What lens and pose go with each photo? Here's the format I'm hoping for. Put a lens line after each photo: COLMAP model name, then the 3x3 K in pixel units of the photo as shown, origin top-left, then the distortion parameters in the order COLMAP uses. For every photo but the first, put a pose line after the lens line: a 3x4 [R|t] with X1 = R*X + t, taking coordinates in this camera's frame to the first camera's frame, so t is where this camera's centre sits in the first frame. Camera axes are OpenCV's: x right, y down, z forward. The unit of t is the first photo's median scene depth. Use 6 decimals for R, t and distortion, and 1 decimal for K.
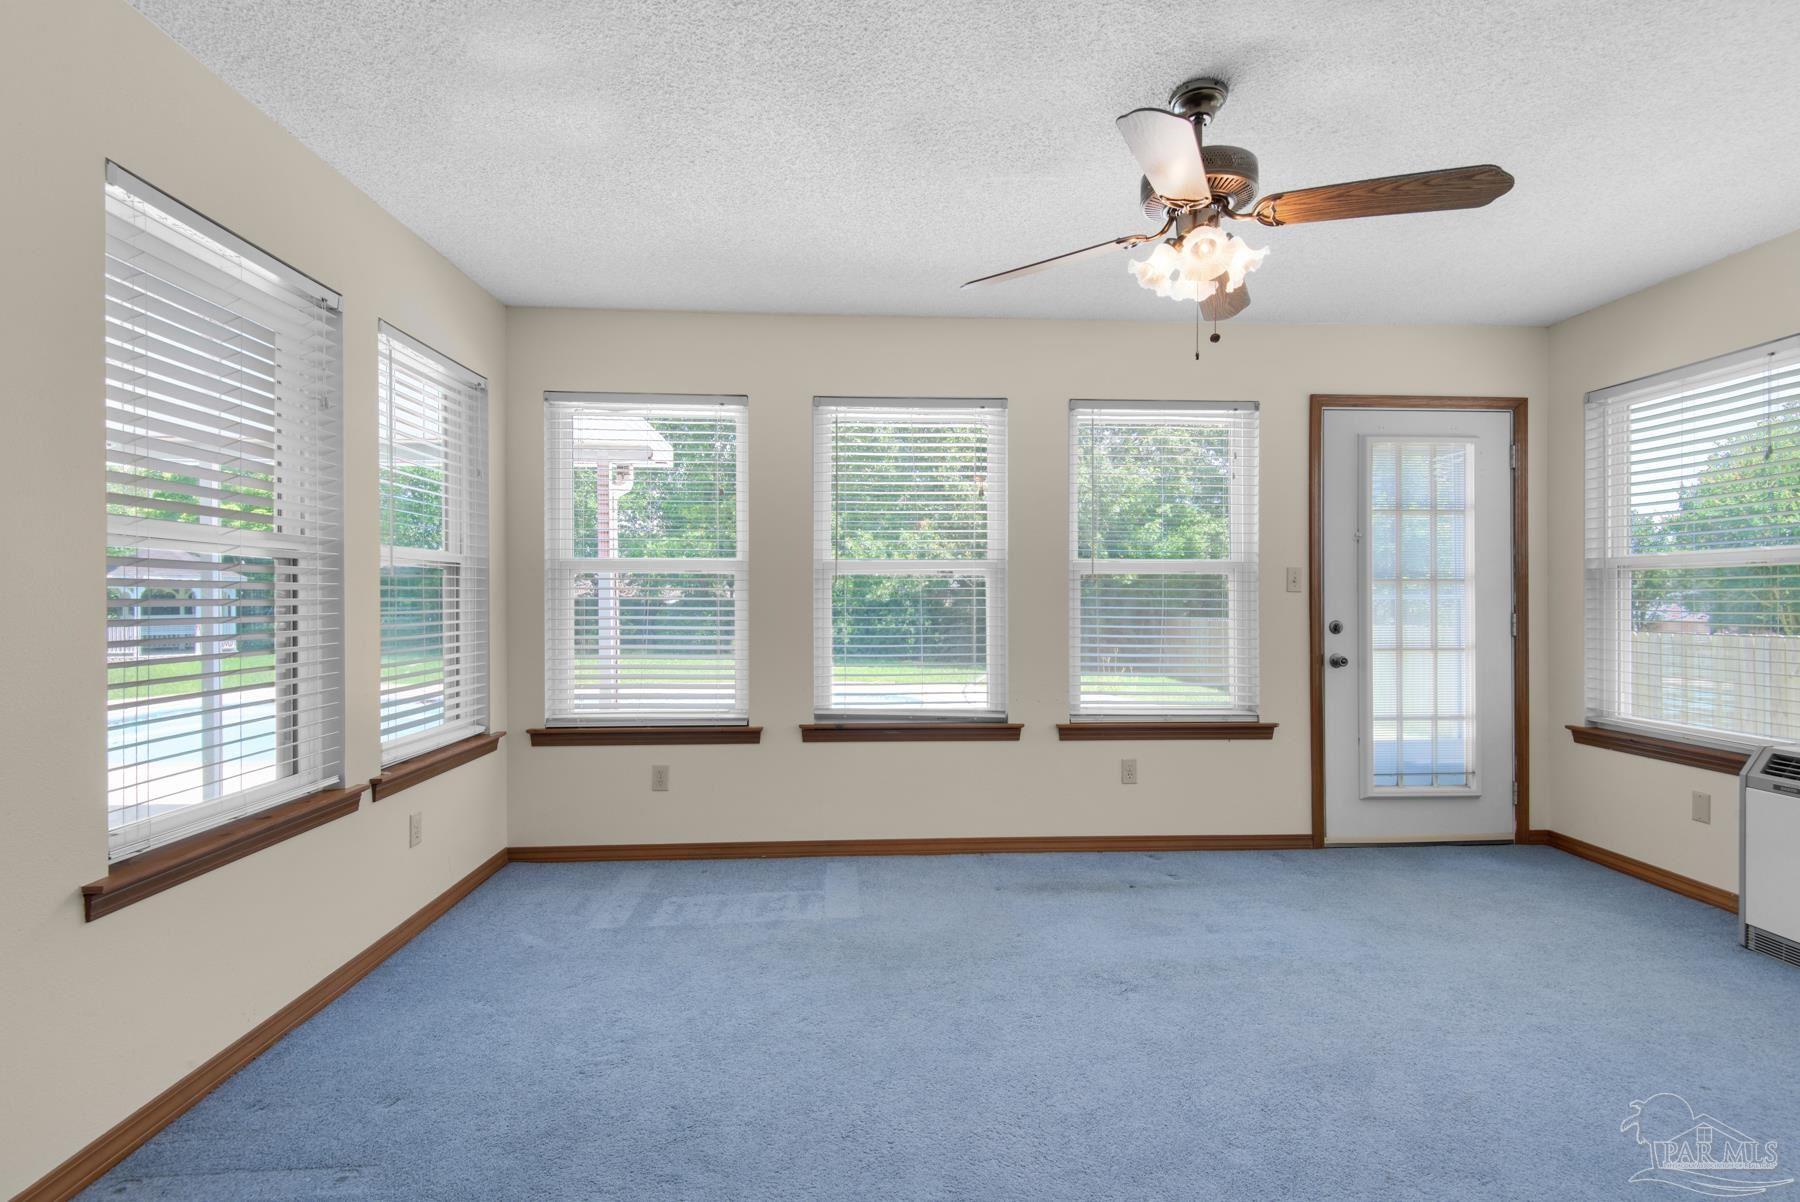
lens RADIAL K [[821.5, 0, 907.0], [0, 821.5, 596.6], [0, 0, 1]] dist [0.018486, -0.000501]
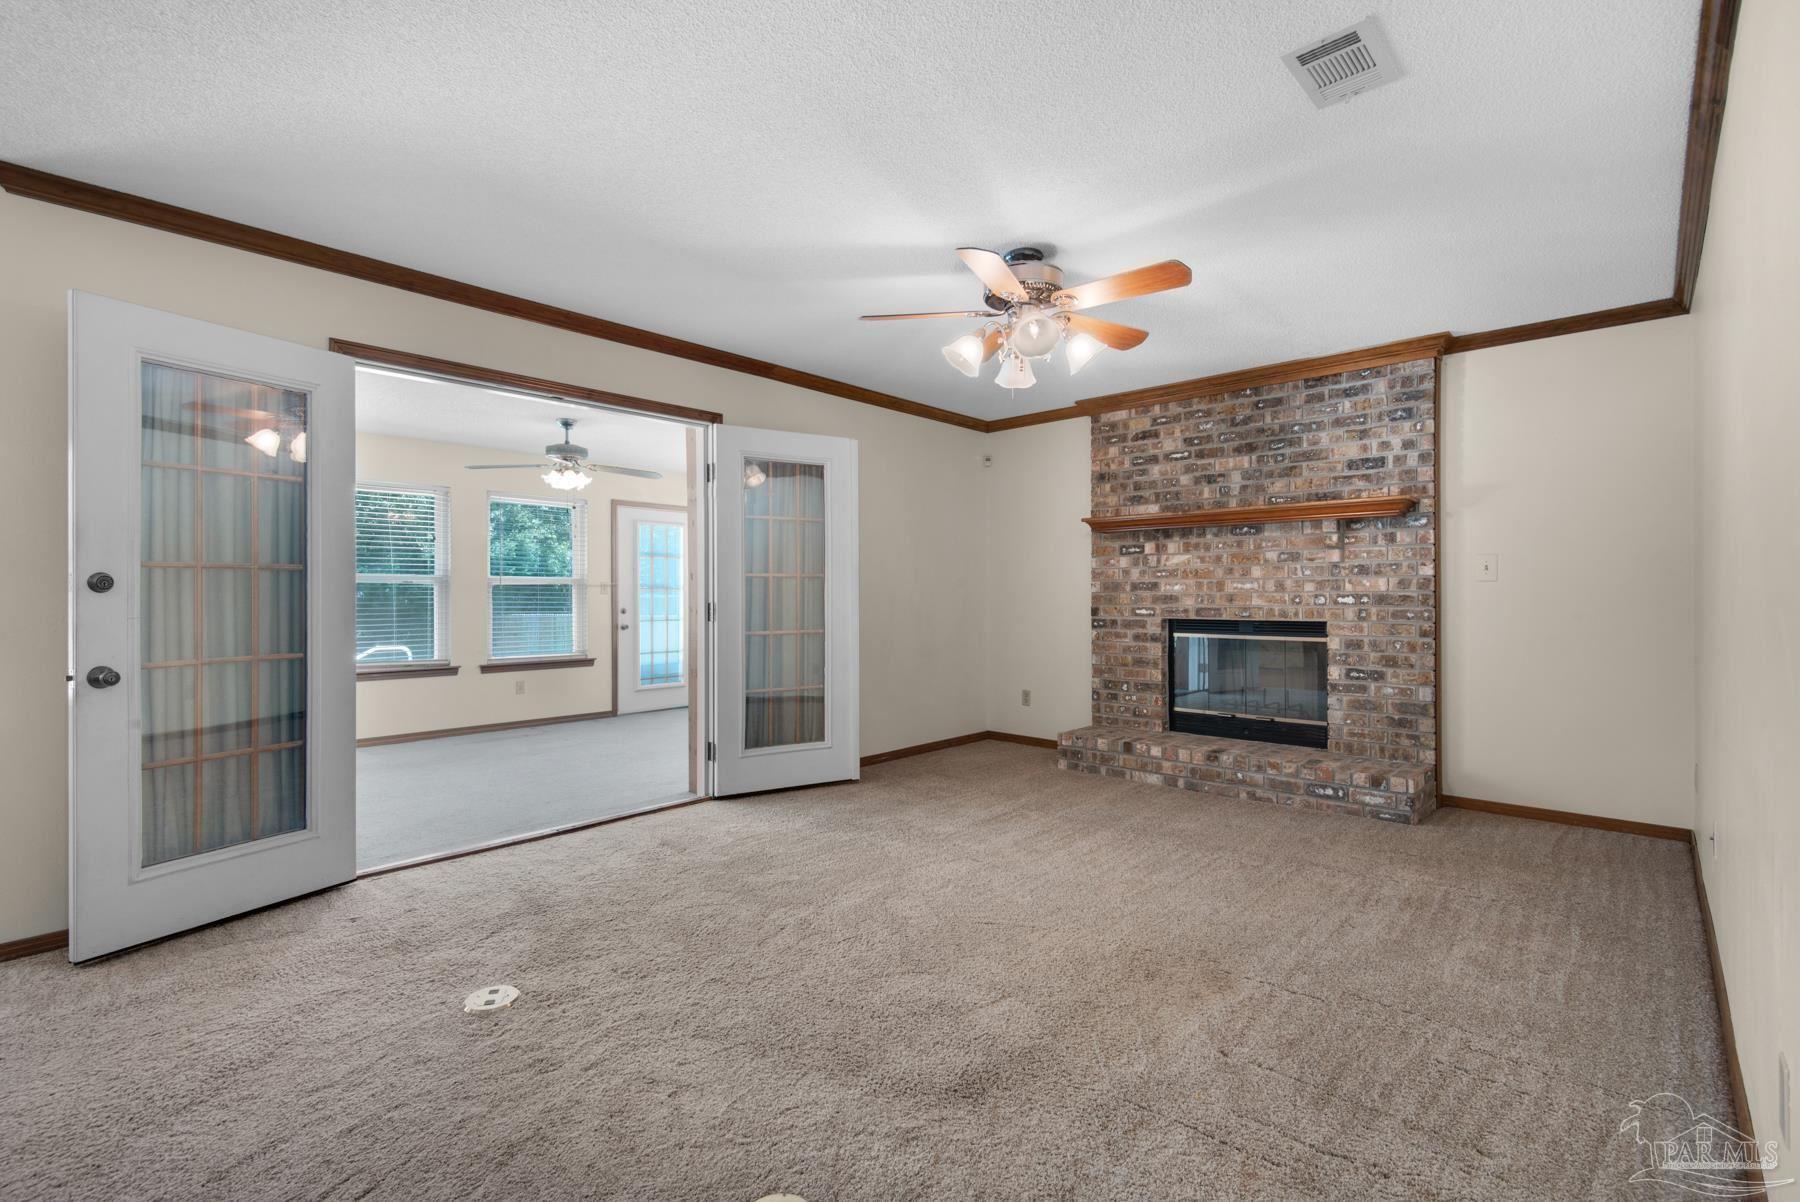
lens RADIAL K [[821.5, 0, 913.0], [0, 821.5, 595.6], [0, 0, 1]] dist [0.018486, -0.000501]
pose [[0.706980, -0.001514, 0.707232, -0.436647], [0.000908, 0.999999, 0.001233, -0.002916], [-0.707233, -0.000230, 0.706981, -0.992758]]
